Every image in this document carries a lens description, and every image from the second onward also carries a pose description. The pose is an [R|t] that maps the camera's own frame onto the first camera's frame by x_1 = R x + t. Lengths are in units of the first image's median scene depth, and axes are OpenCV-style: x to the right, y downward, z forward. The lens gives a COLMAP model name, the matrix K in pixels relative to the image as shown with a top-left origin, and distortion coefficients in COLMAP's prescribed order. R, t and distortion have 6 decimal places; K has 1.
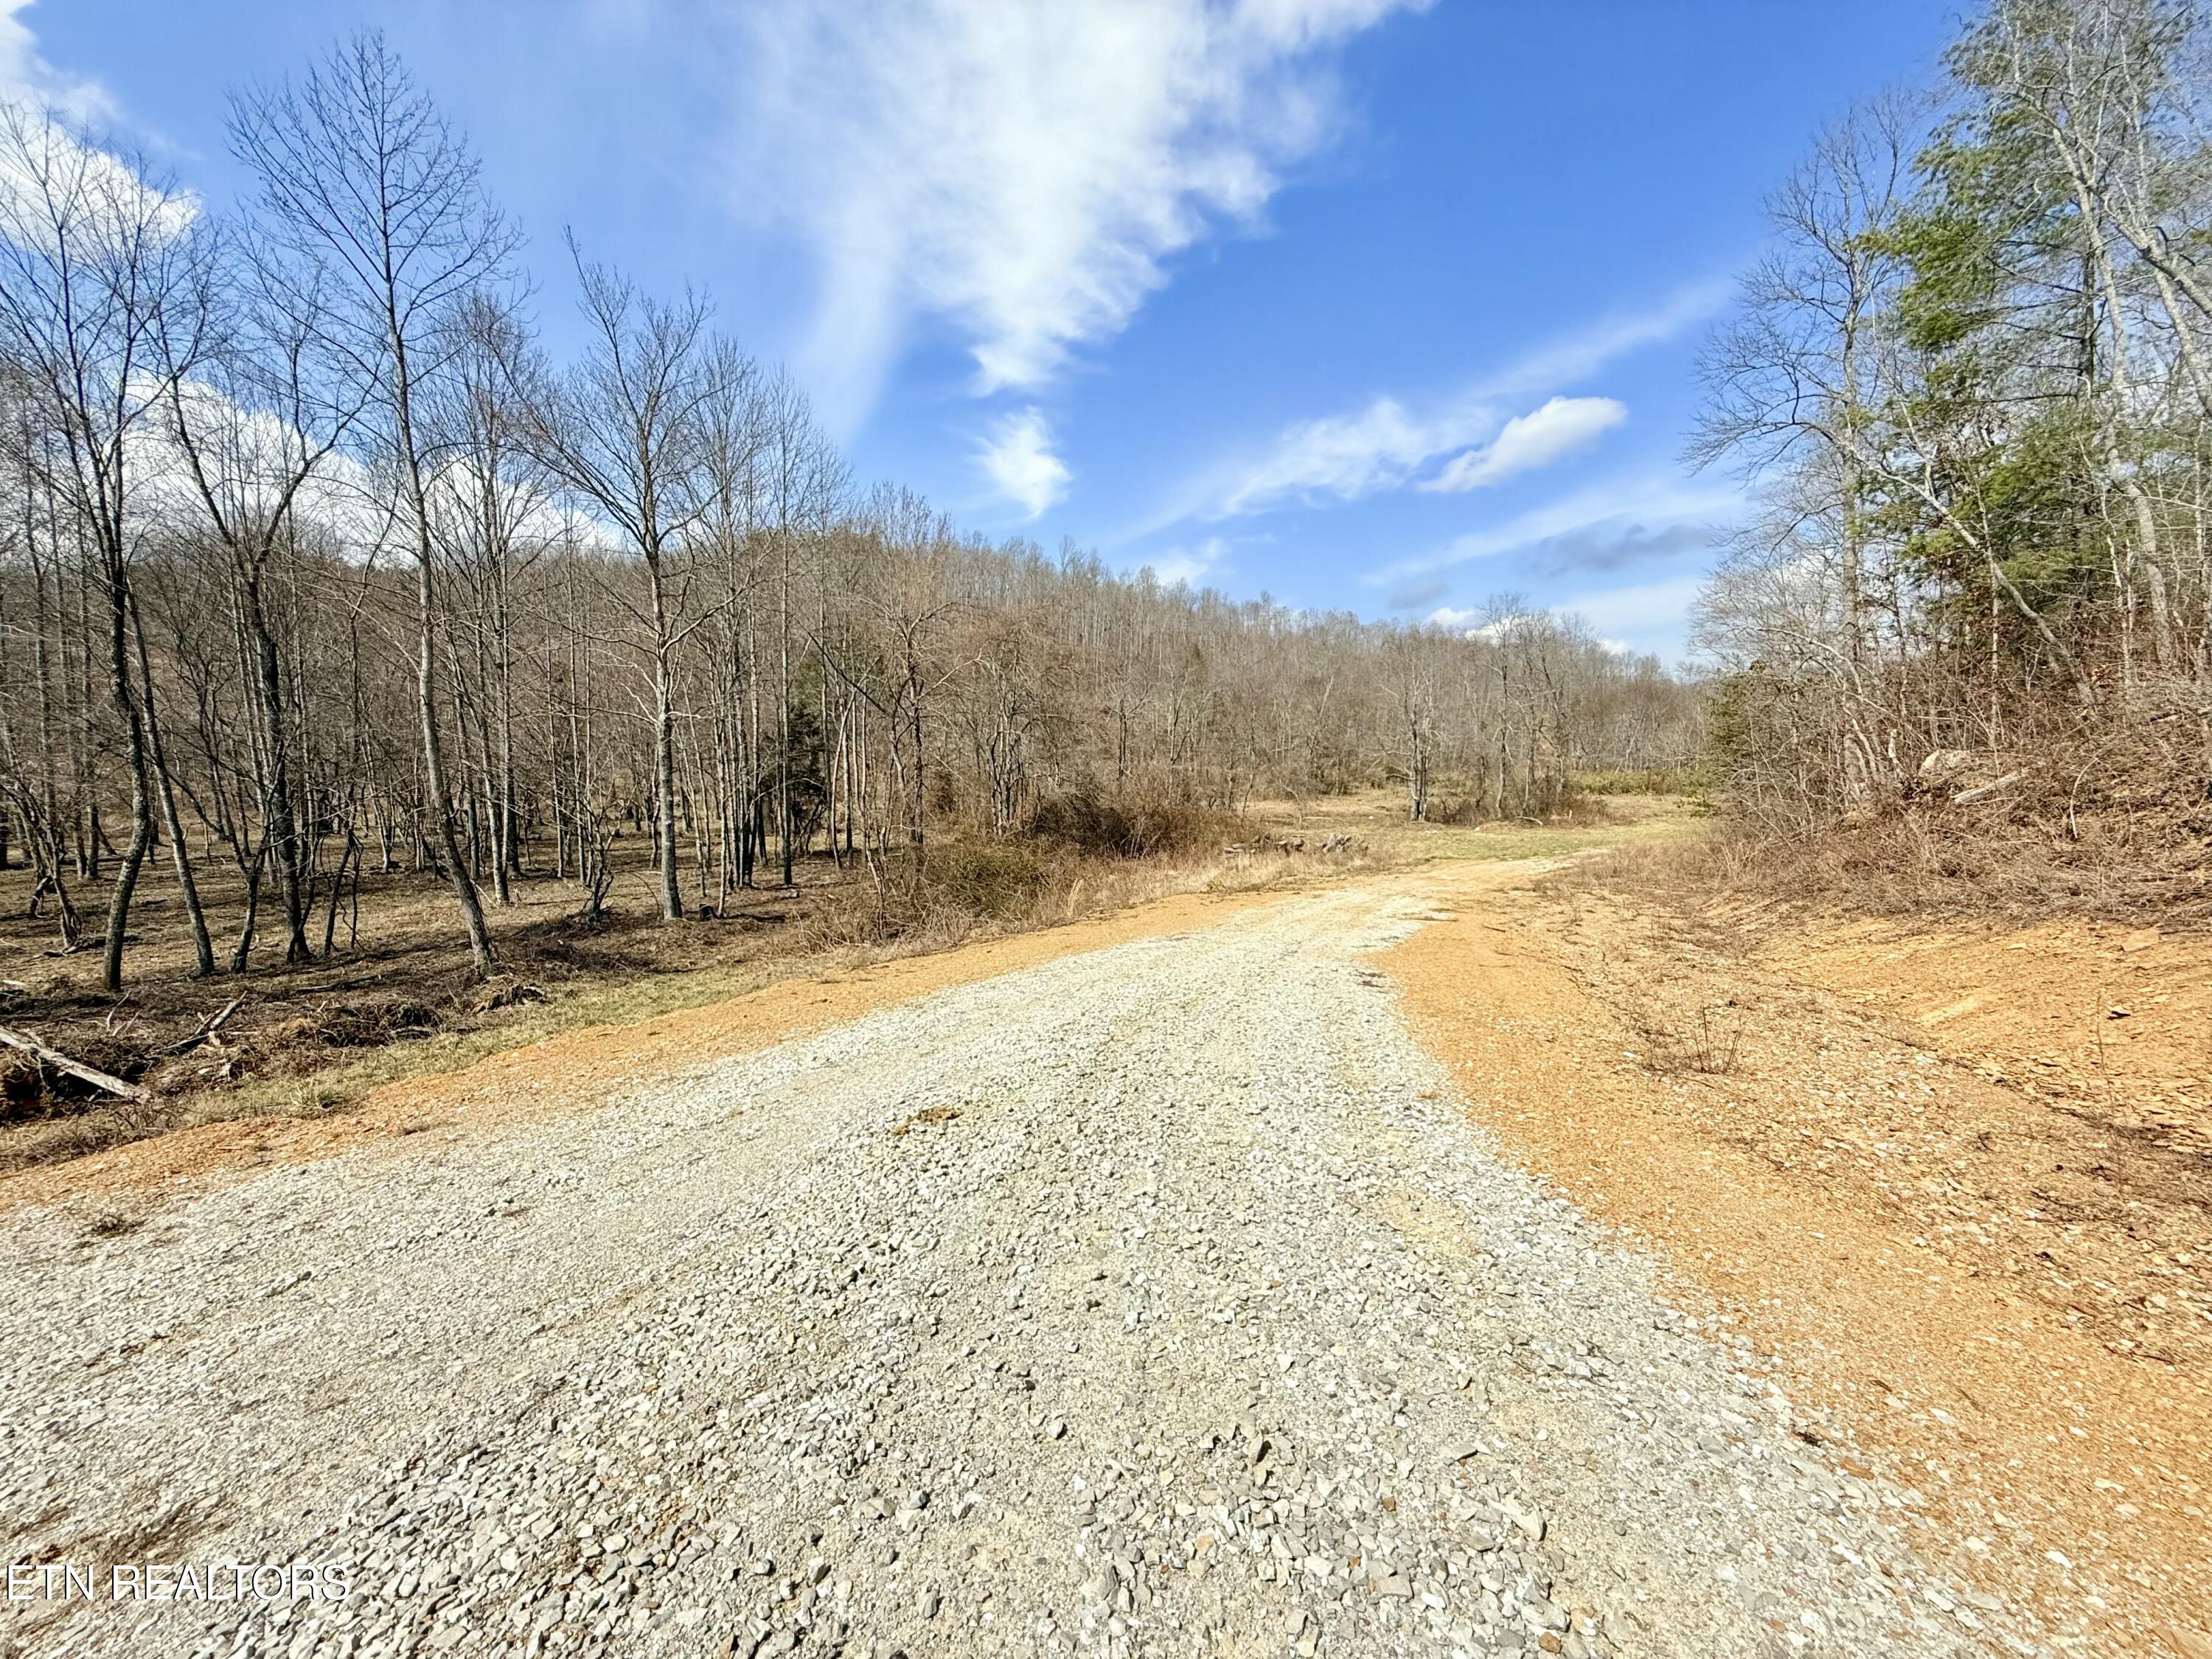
lens RADIAL K [[863.4, 0, 1106.0], [0, 863.4, 829.5], [0, 0, 1]] dist [0.000512, 0.000016]
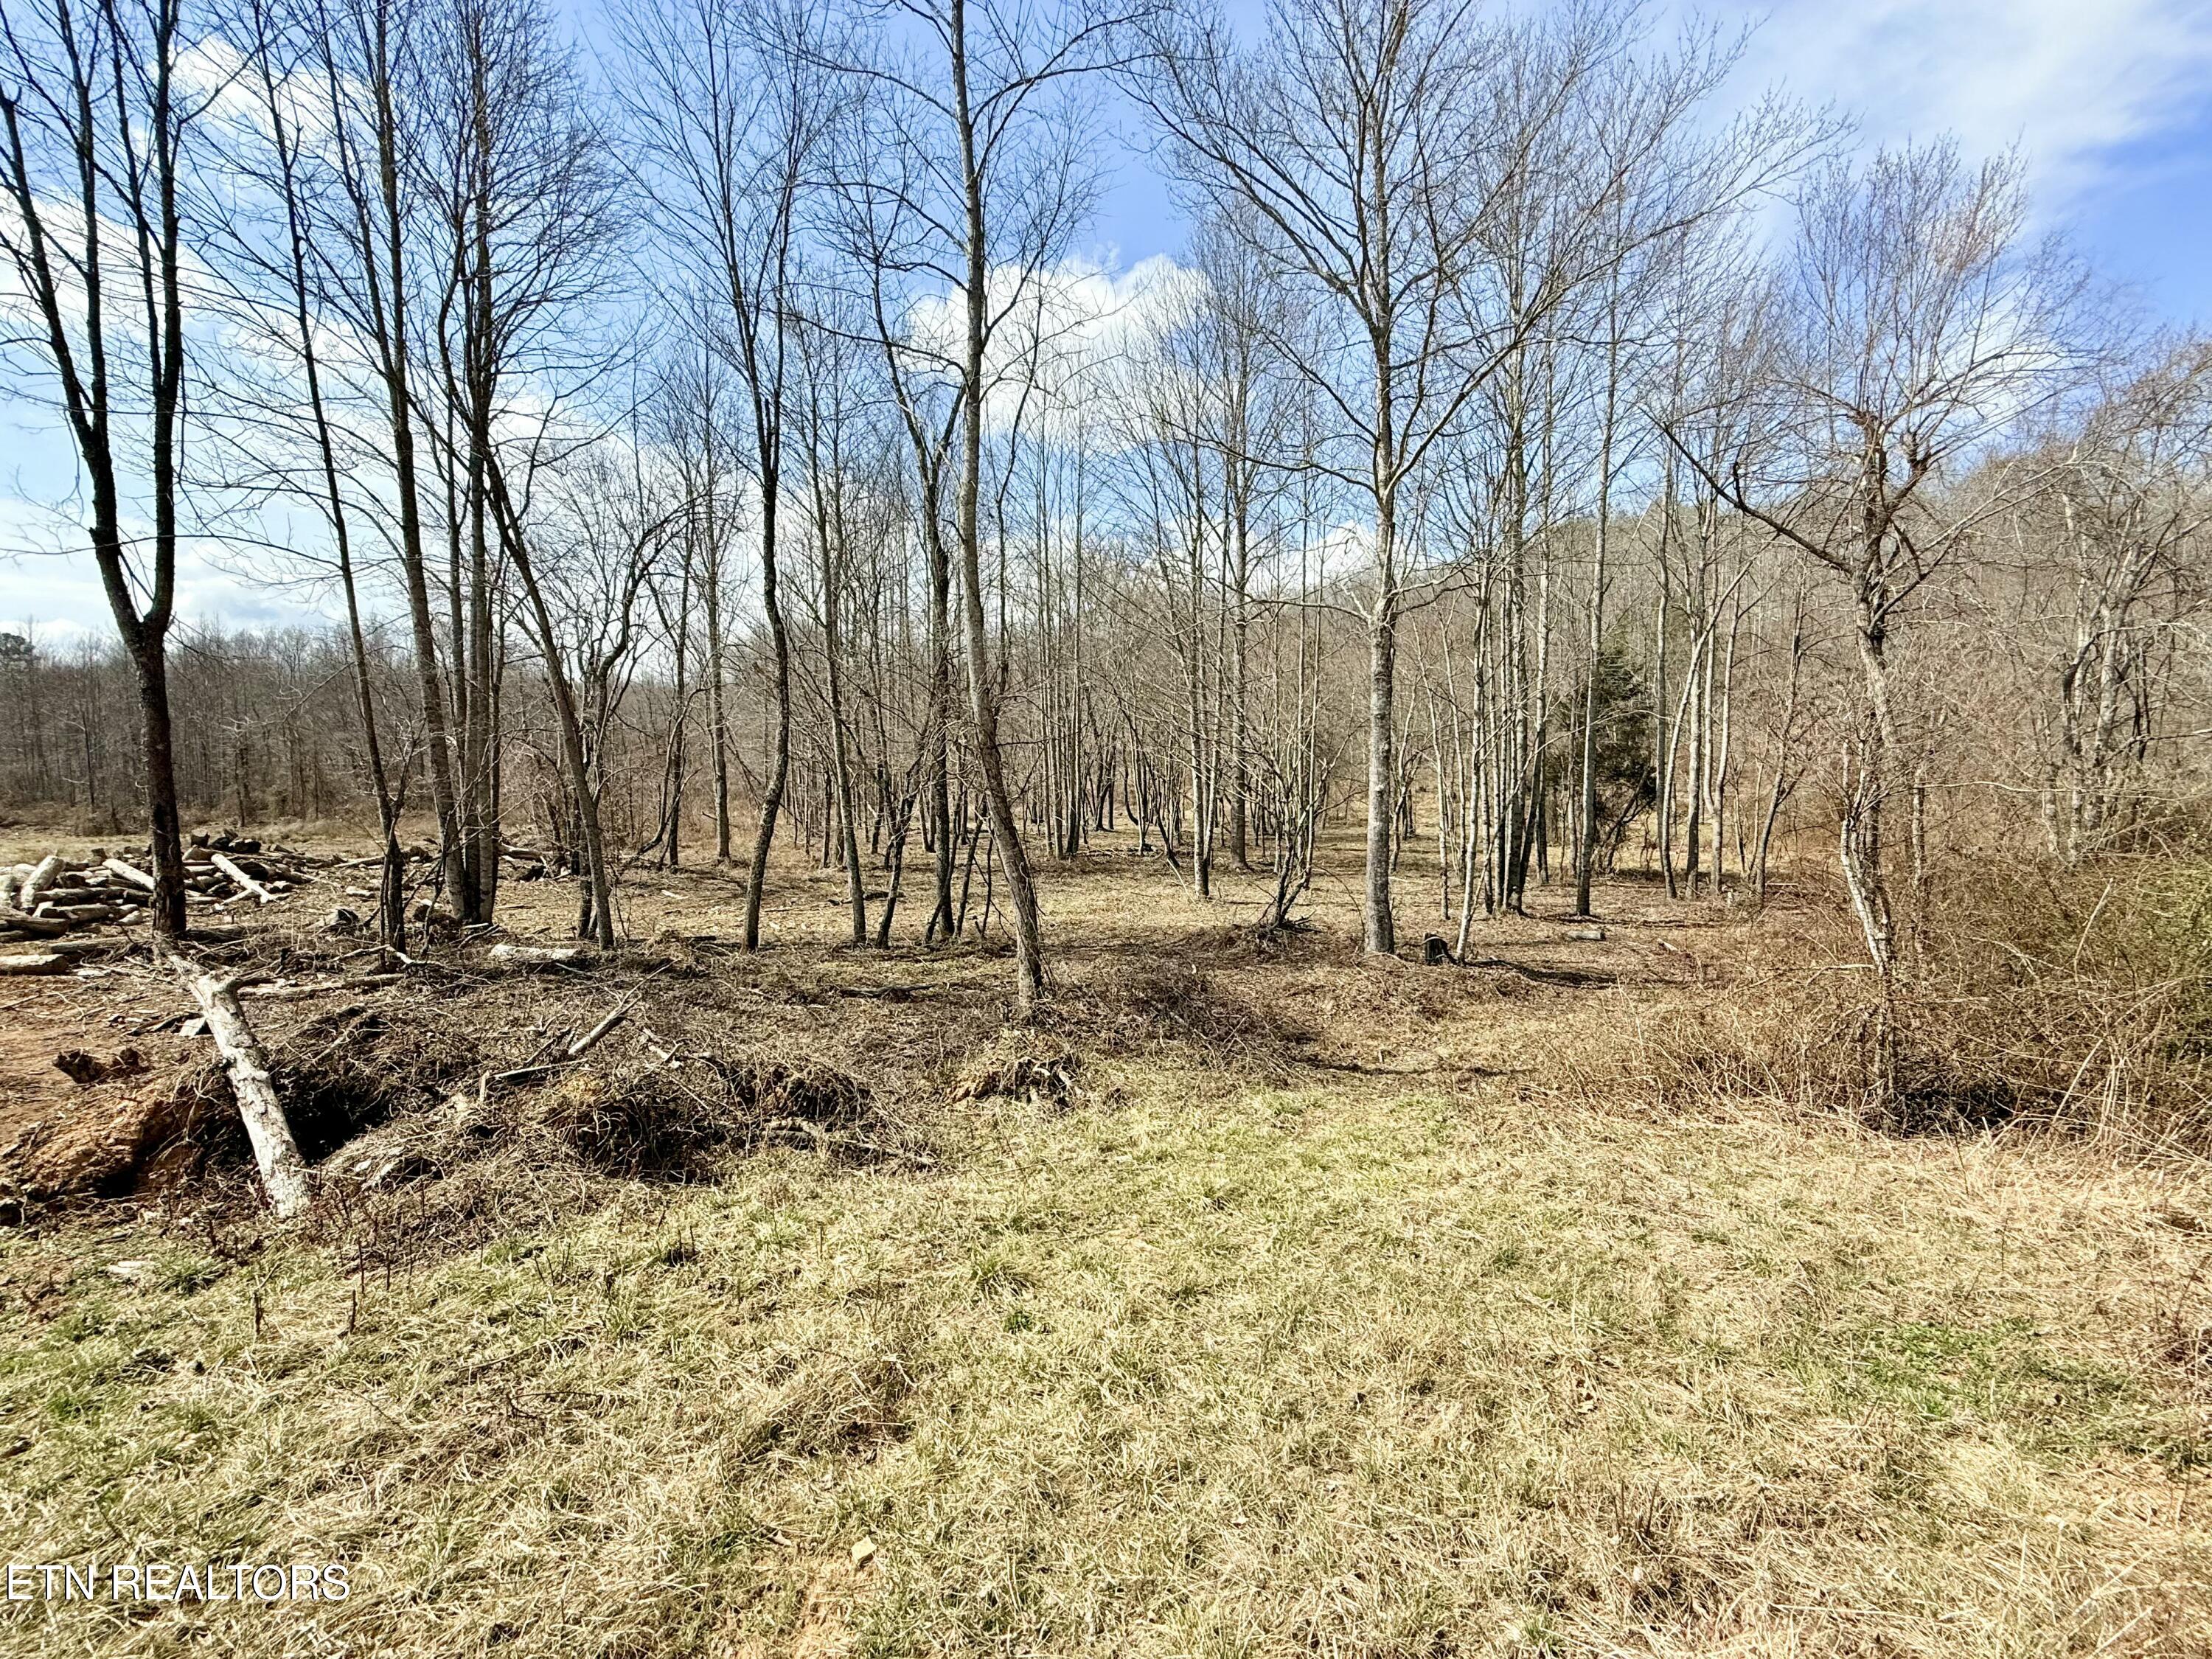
lens RADIAL K [[863.4, 0, 1106.0], [0, 863.4, 829.5], [0, 0, 1]] dist [0.000512, 0.000016]
pose [[0.662129, 0.040730, -0.748282, -0.188995], [-0.058052, 0.998309, 0.002971, 0.028726], [0.747138, 0.041472, 0.663374, 0.469127]]
